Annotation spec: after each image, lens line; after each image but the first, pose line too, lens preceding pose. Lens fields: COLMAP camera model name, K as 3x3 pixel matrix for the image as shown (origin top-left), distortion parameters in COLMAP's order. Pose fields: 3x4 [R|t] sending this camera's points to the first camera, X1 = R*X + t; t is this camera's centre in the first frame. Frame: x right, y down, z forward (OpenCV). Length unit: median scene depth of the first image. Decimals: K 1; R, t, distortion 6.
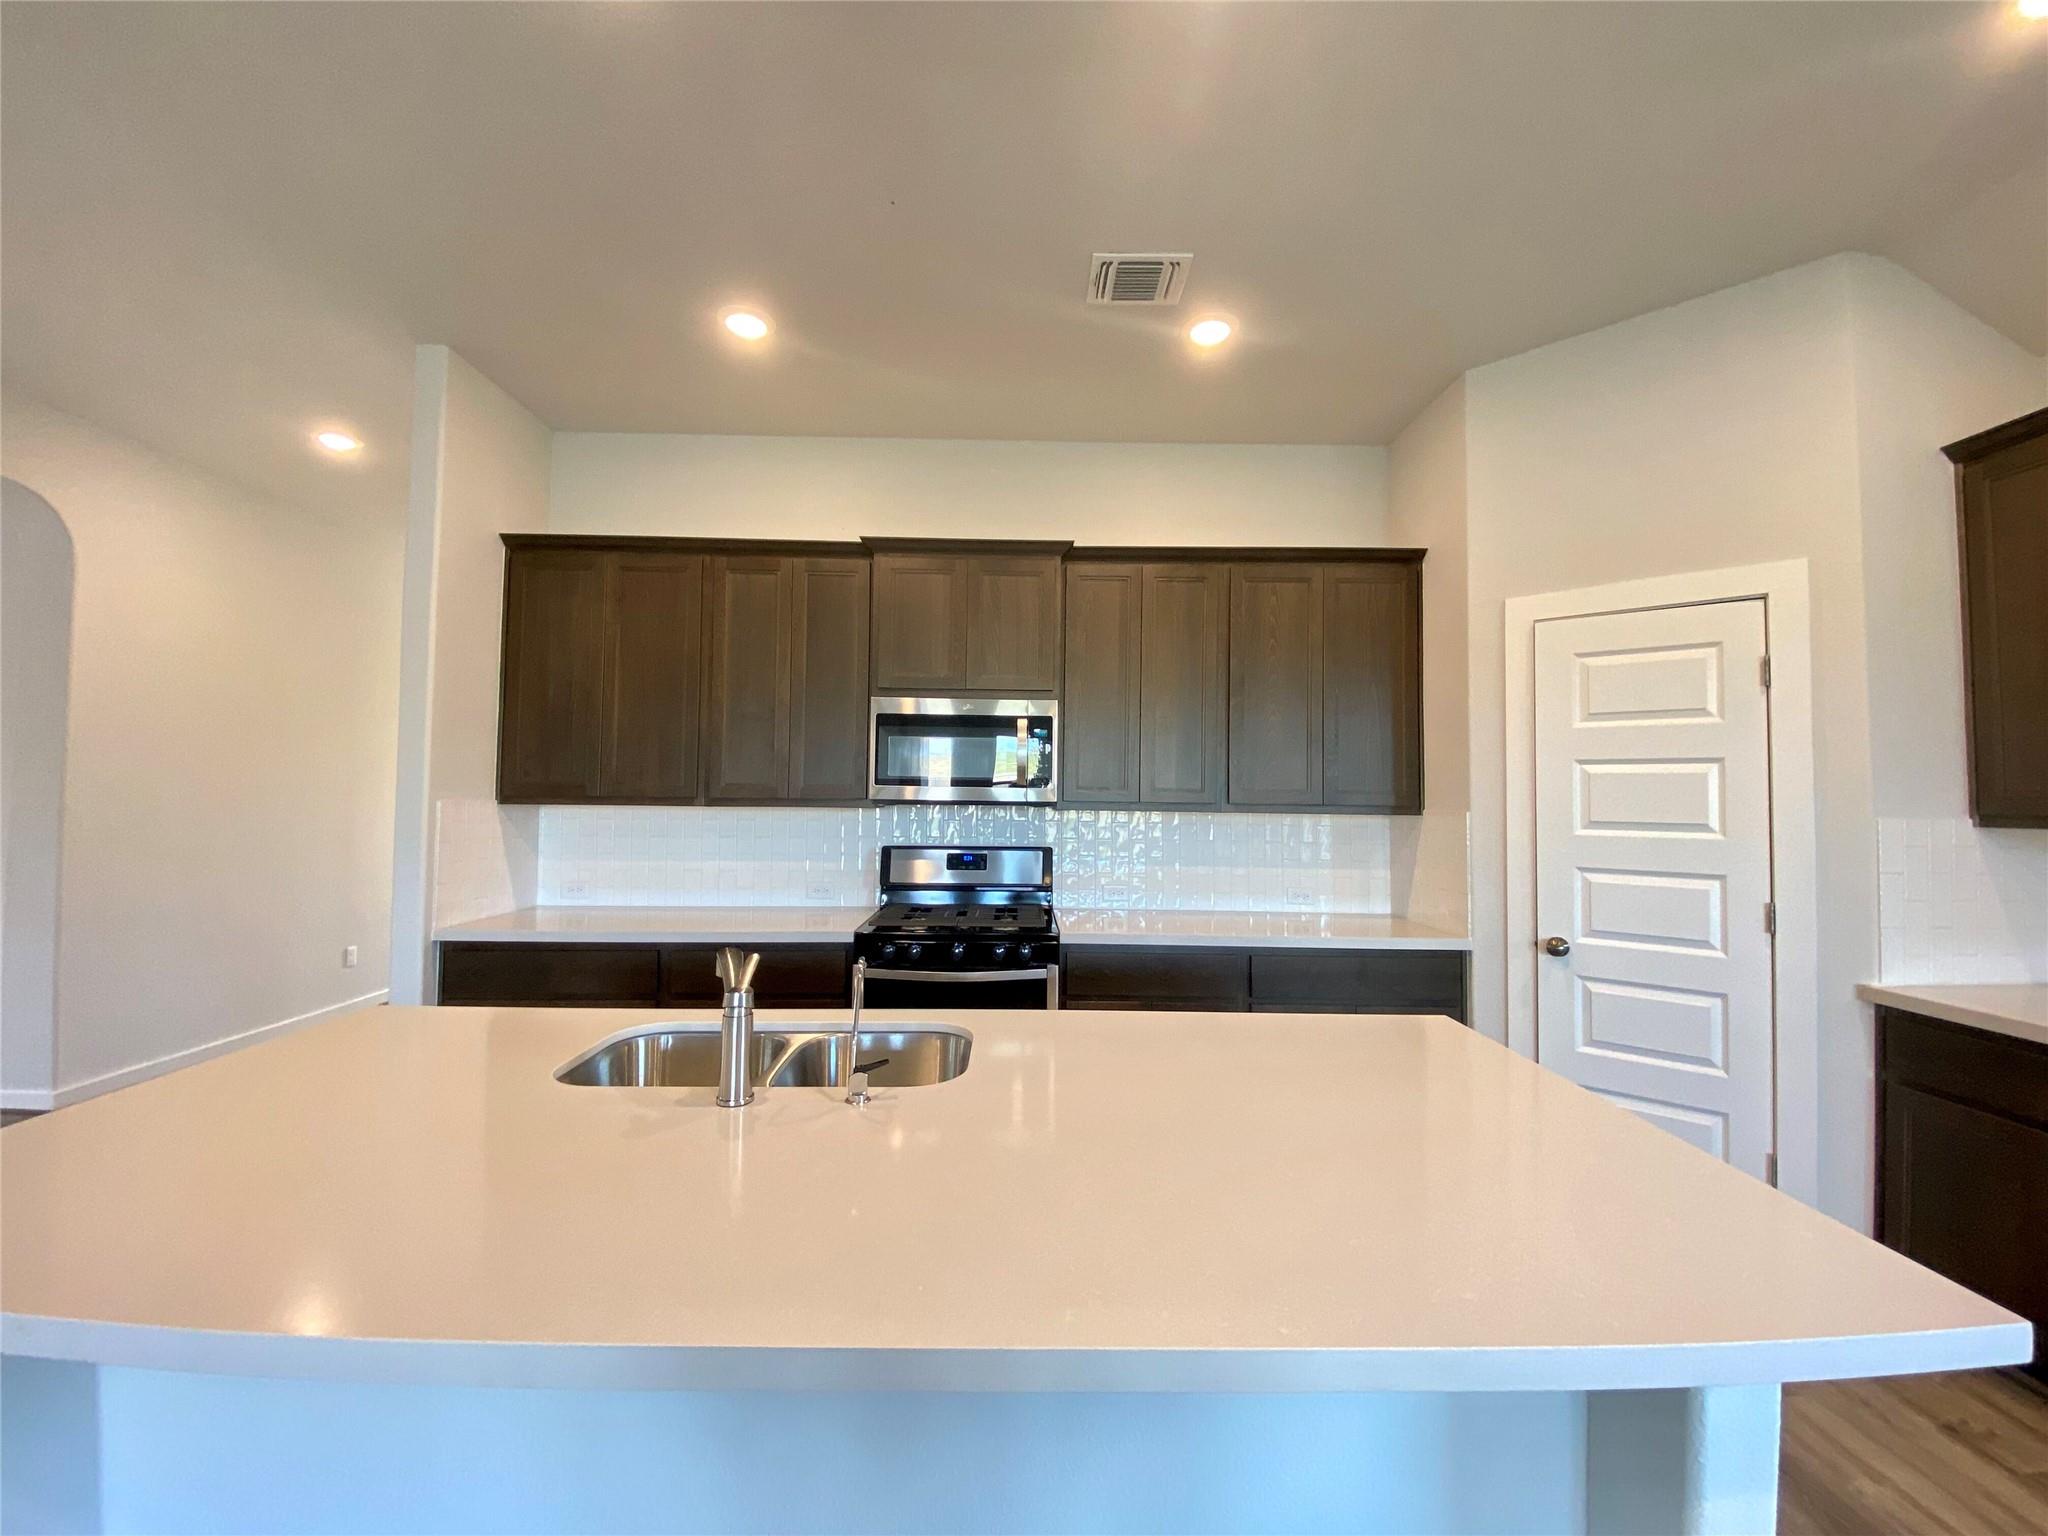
lens RADIAL K [[829.6, 0, 1021.9], [0, 829.6, 765.6], [0, 0, 1]] dist [0.021353, -0.019593]
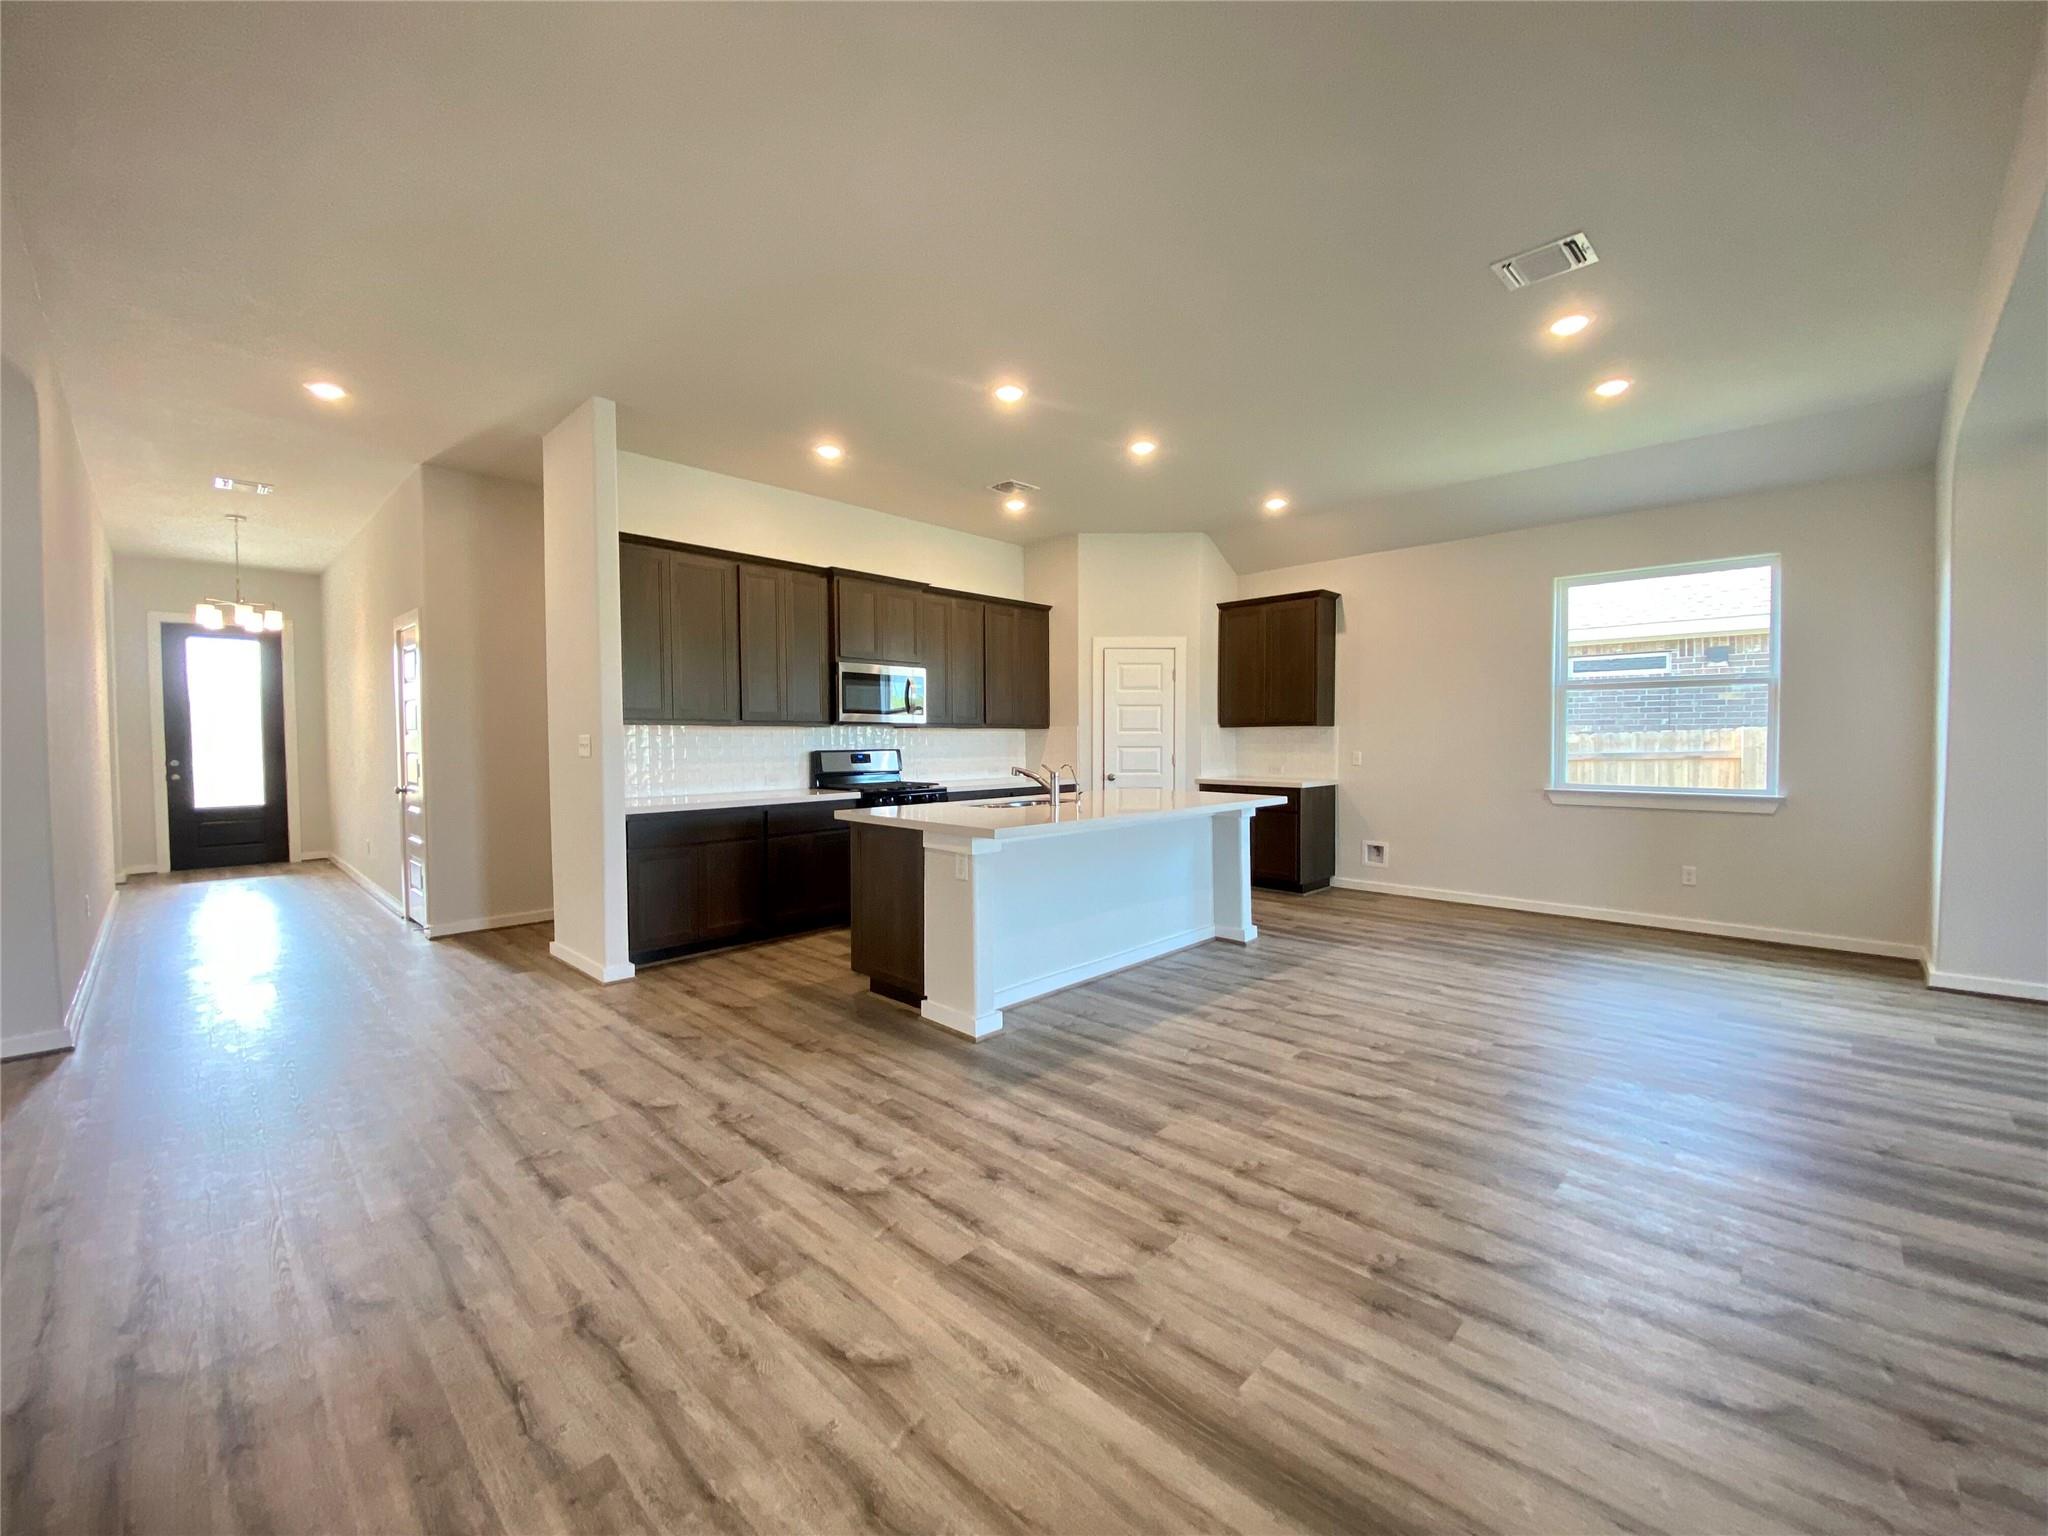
lens RADIAL K [[825.2, 0, 1021.9], [0, 825.2, 761.2], [0, 0, 1]] dist [0.053493, -0.033844]
pose [[0.701209, -0.036417, 0.712025, -1.145429], [-0.014532, 0.997757, 0.065342, 0.004520], [-0.712807, -0.056165, 0.699107, -0.483079]]
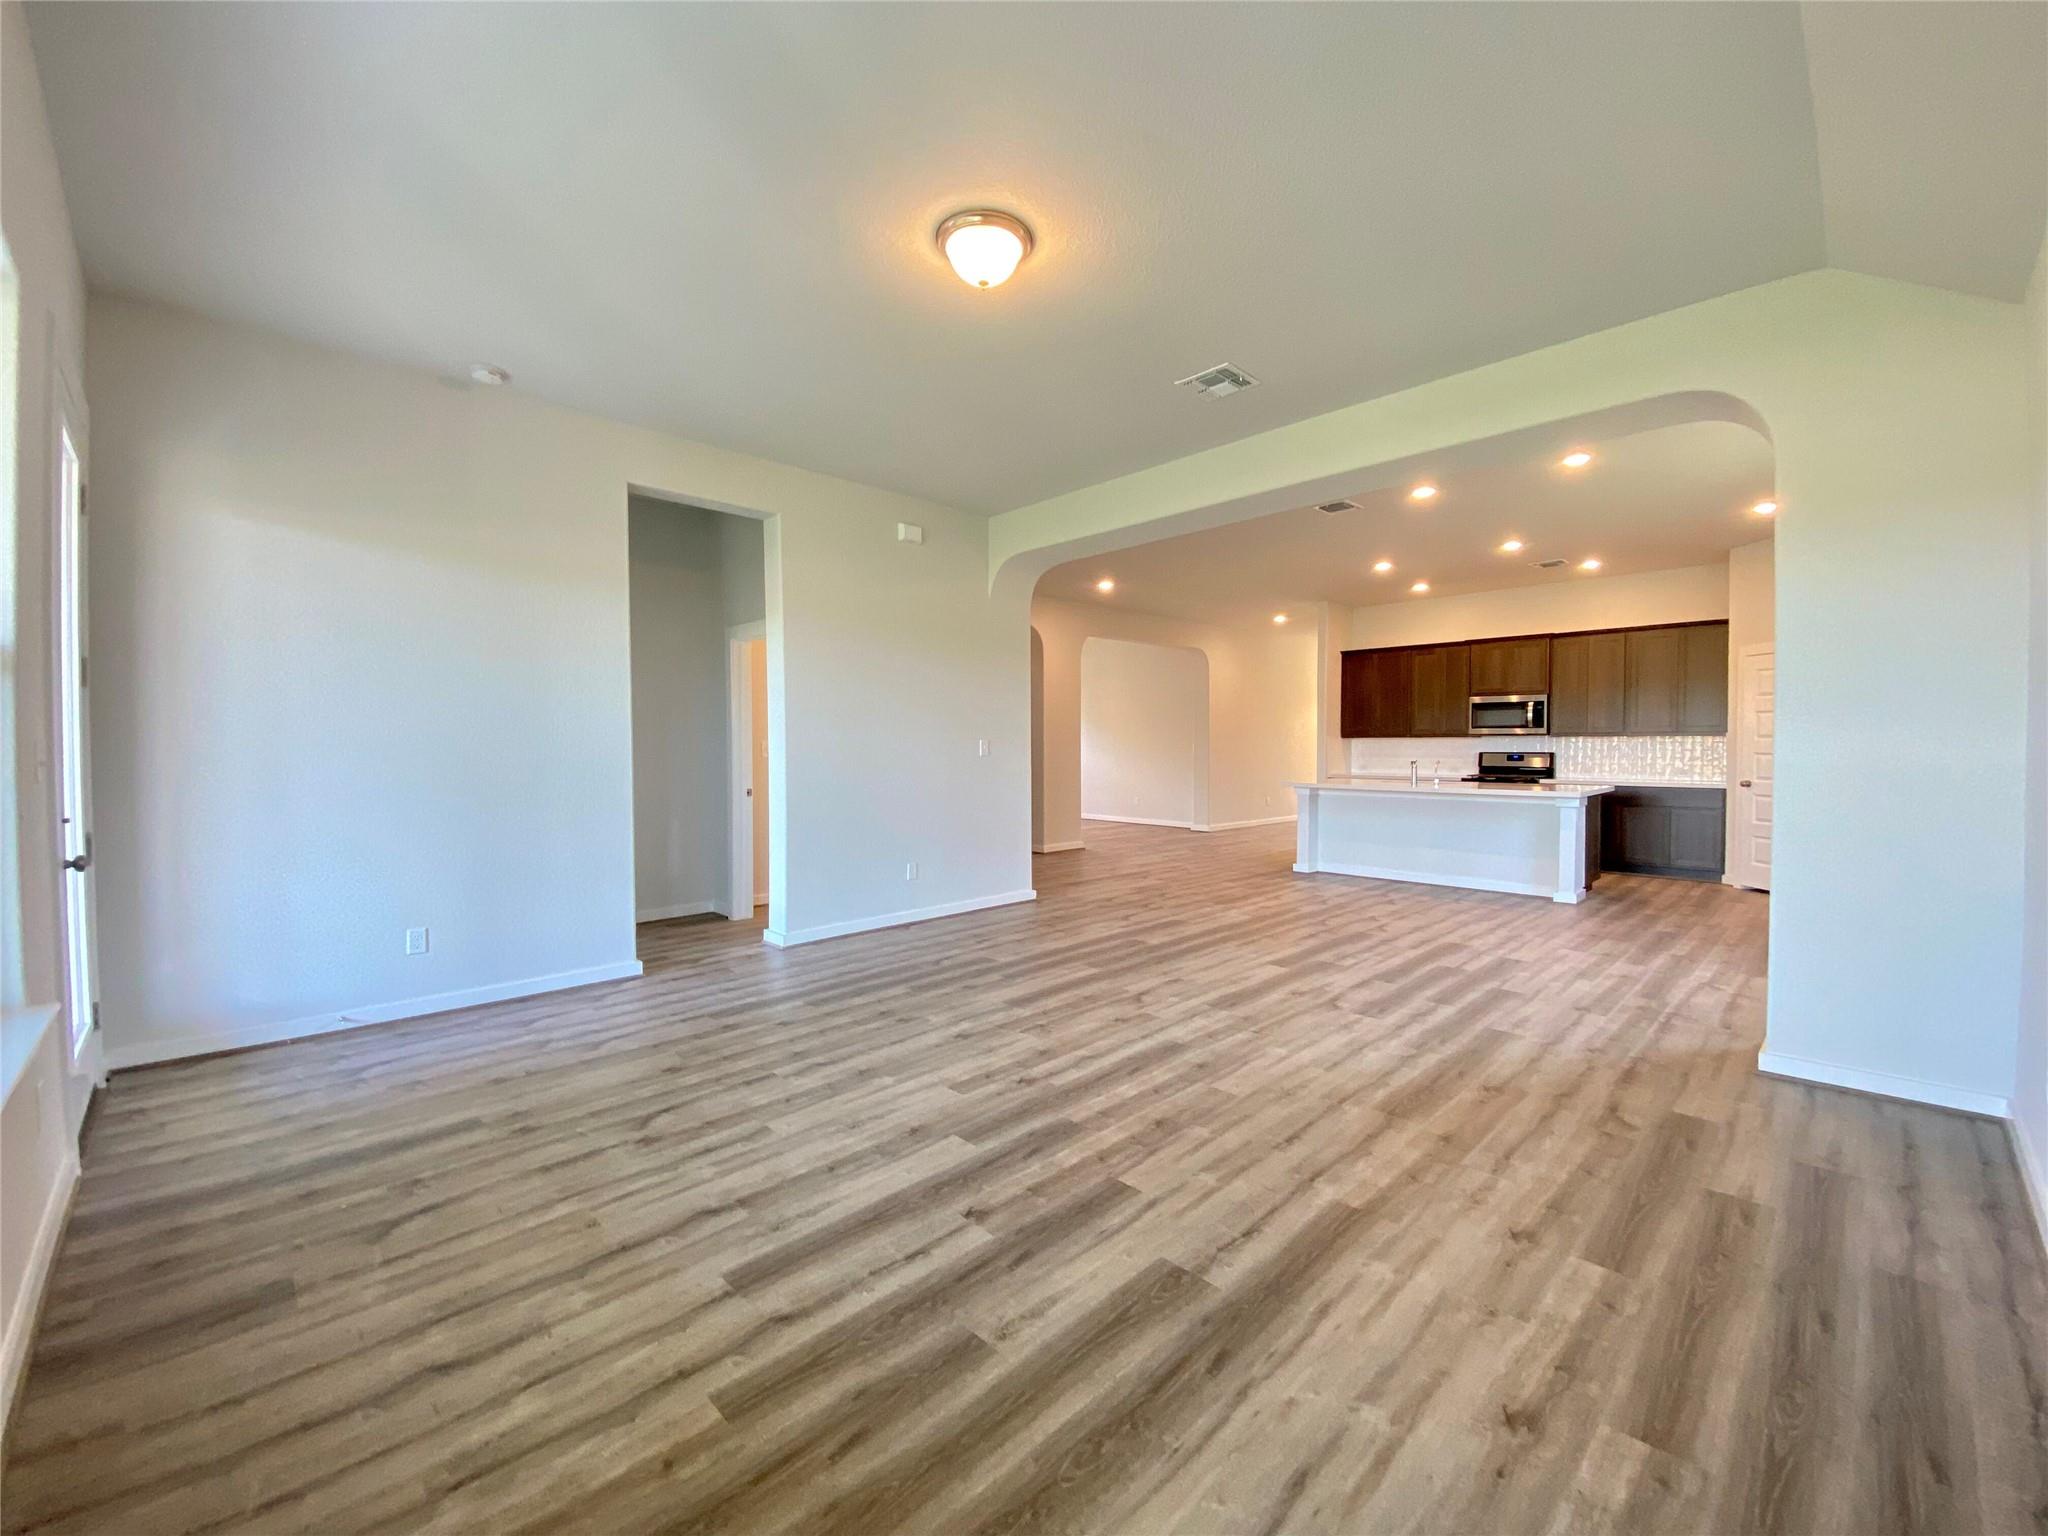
lens RADIAL K [[829.6, 0, 1021.9], [0, 829.6, 765.6], [0, 0, 1]] dist [0.021353, -0.019593]
pose [[0.696884, 0.002740, -0.717179, 0.766469], [0.030976, 0.998945, 0.033916, 0.005851], [0.716515, -0.045851, 0.696063, -2.003062]]
